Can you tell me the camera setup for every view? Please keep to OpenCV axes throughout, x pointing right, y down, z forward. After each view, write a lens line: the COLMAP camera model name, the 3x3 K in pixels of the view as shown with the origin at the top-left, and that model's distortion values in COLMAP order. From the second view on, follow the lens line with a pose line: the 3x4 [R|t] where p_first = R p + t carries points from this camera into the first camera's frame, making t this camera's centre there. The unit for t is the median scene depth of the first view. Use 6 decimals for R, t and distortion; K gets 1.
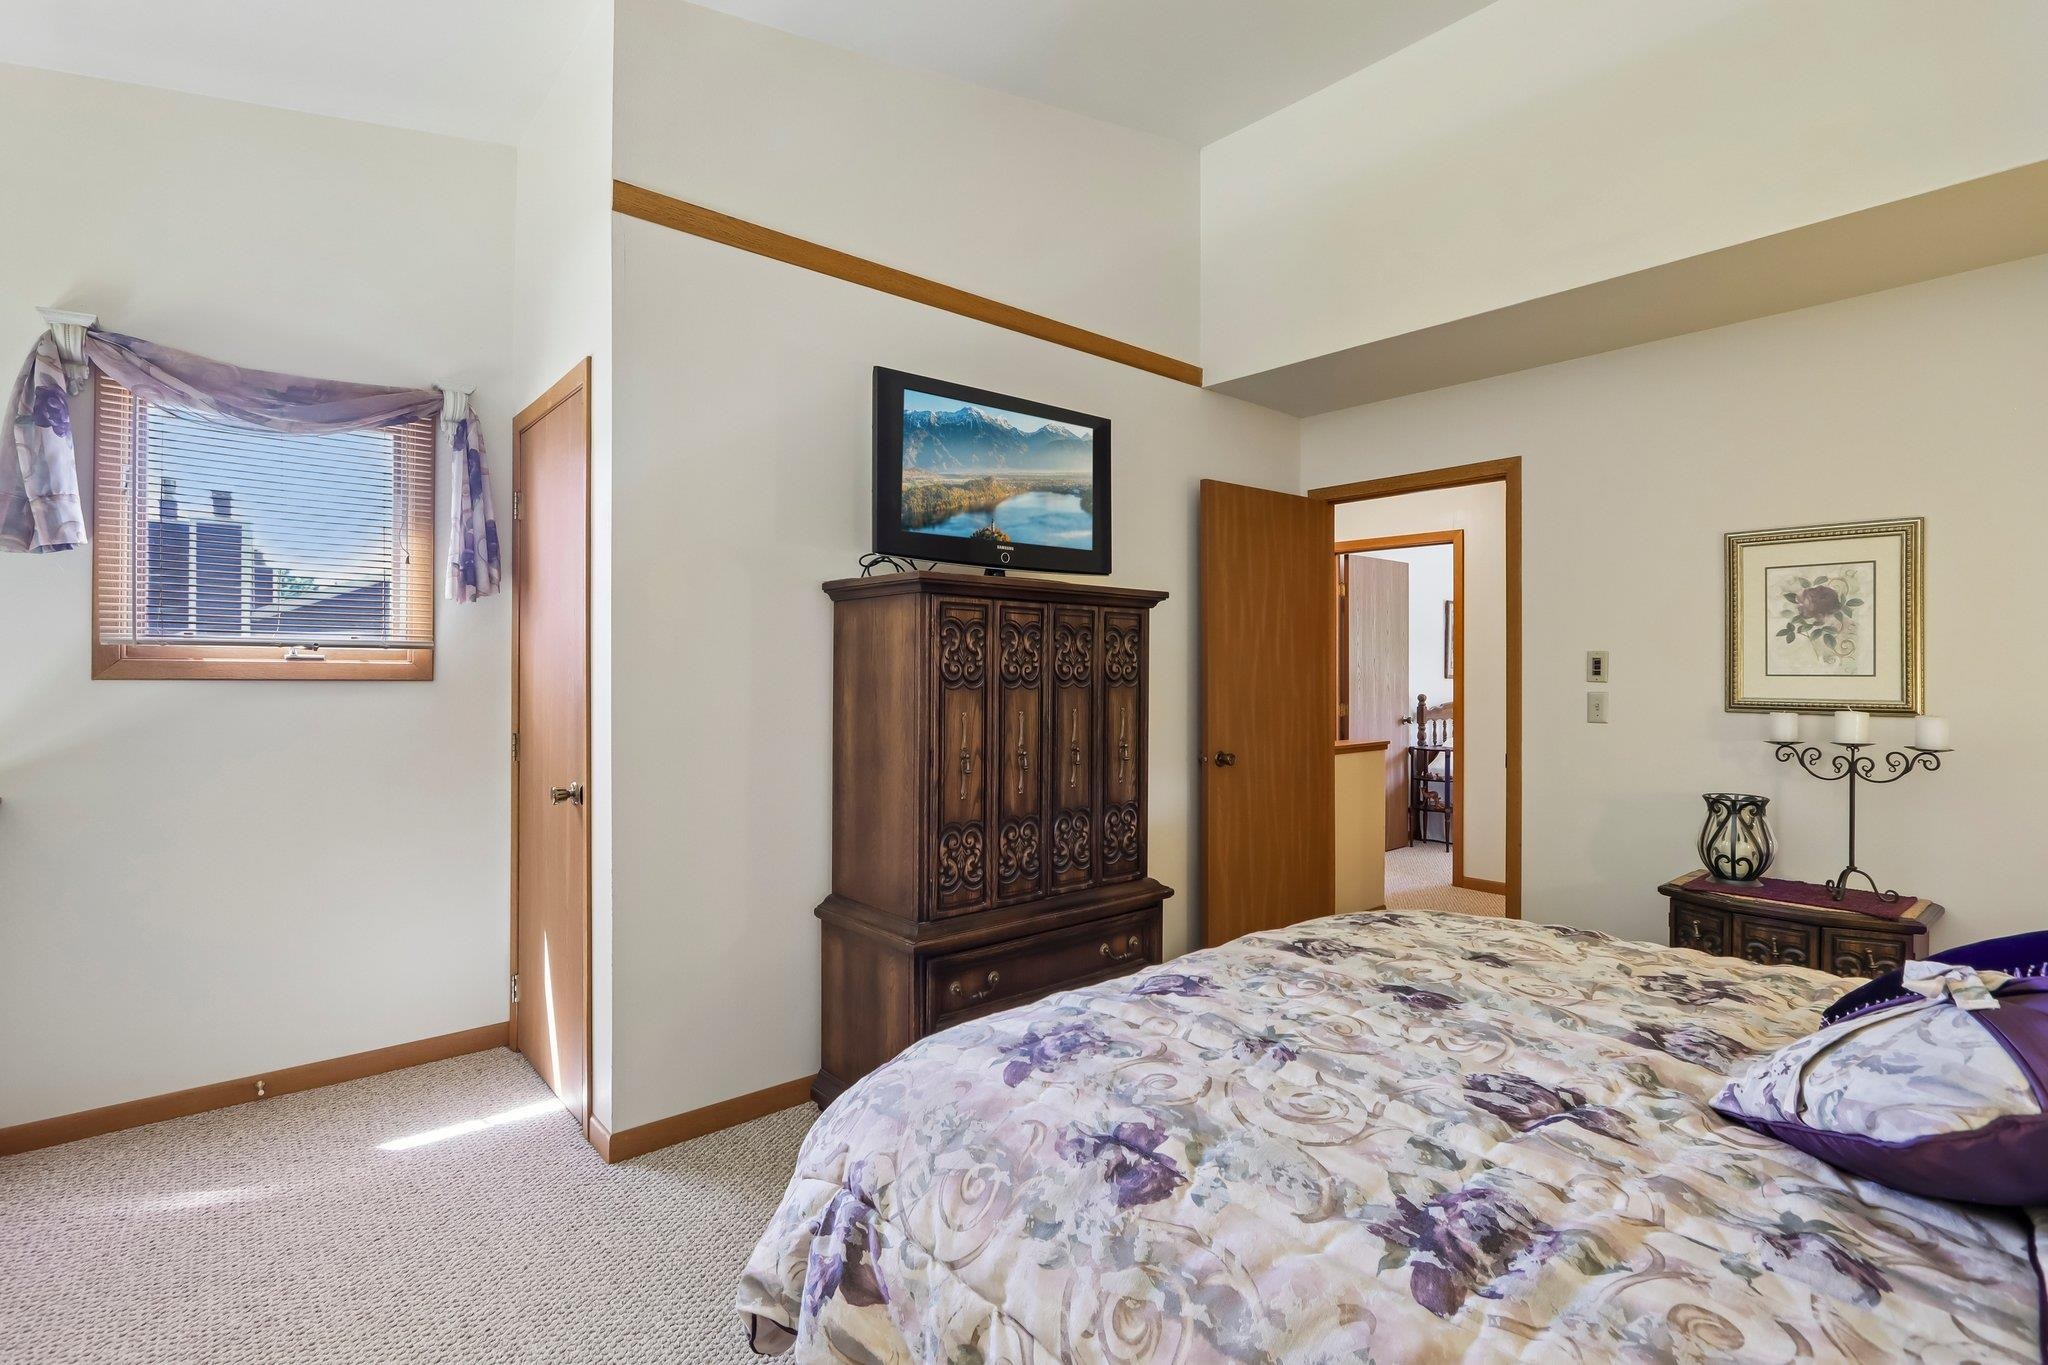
lens RADIAL K [[965.7, 0, 1015.0], [0, 965.7, 662.0], [0, 0, 1]] dist [-0.014395, 0.002288]
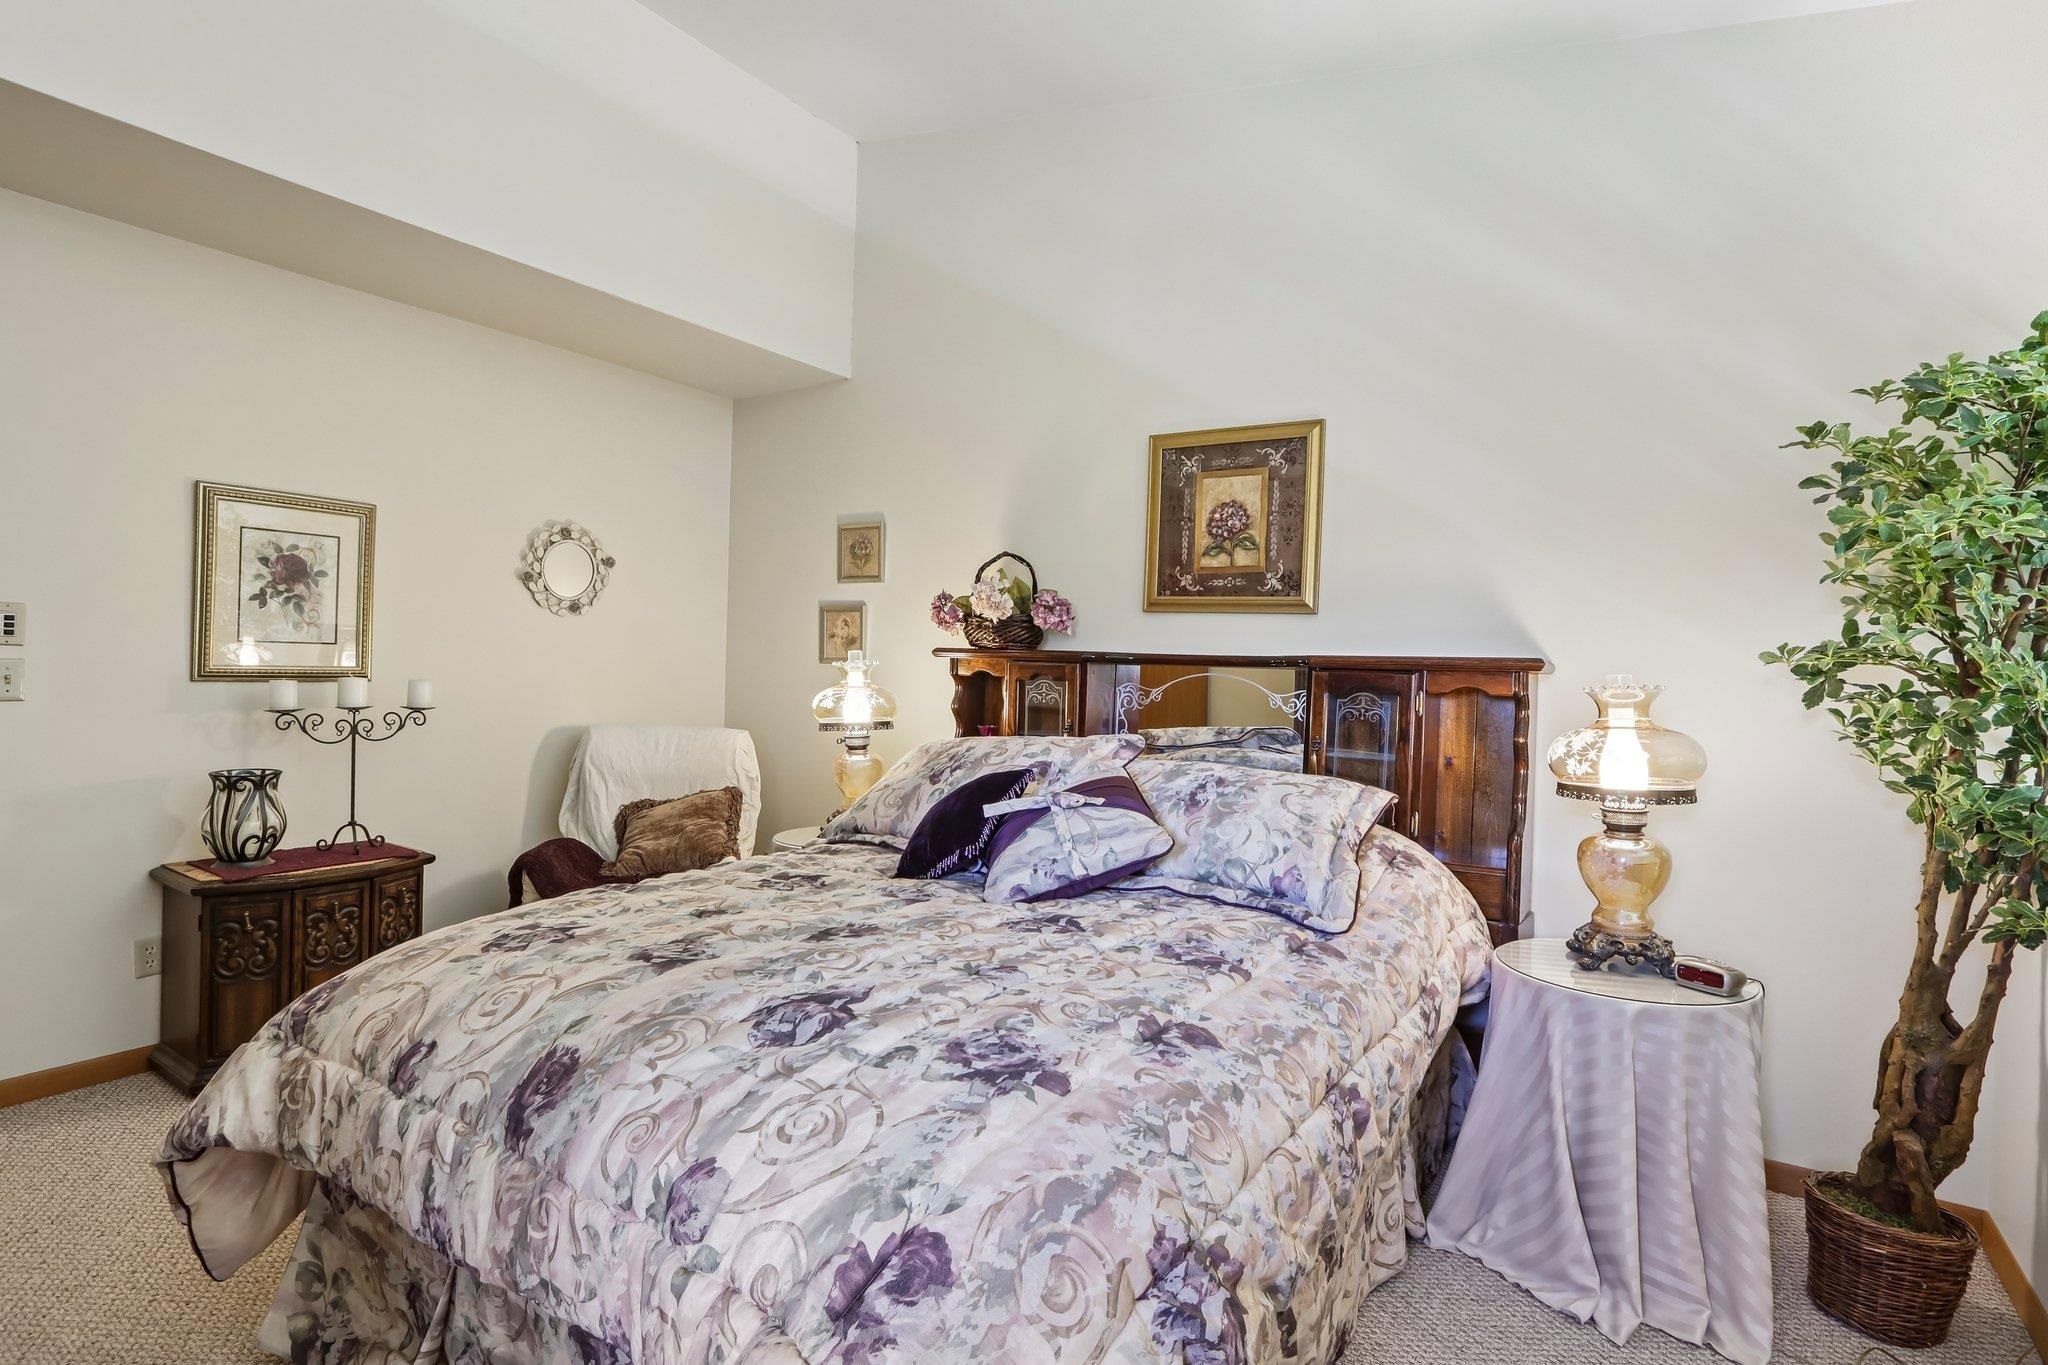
lens RADIAL K [[1024.4, 0, 1011.7], [0, 1024.4, 676.5], [0, 0, 1]] dist [-0.005429, -0.000018]
pose [[-0.269615, -0.024856, 0.962647, -0.428138], [-0.035098, 0.999256, 0.015971, 0.006615], [-0.962328, -0.029481, -0.270287, 0.600864]]
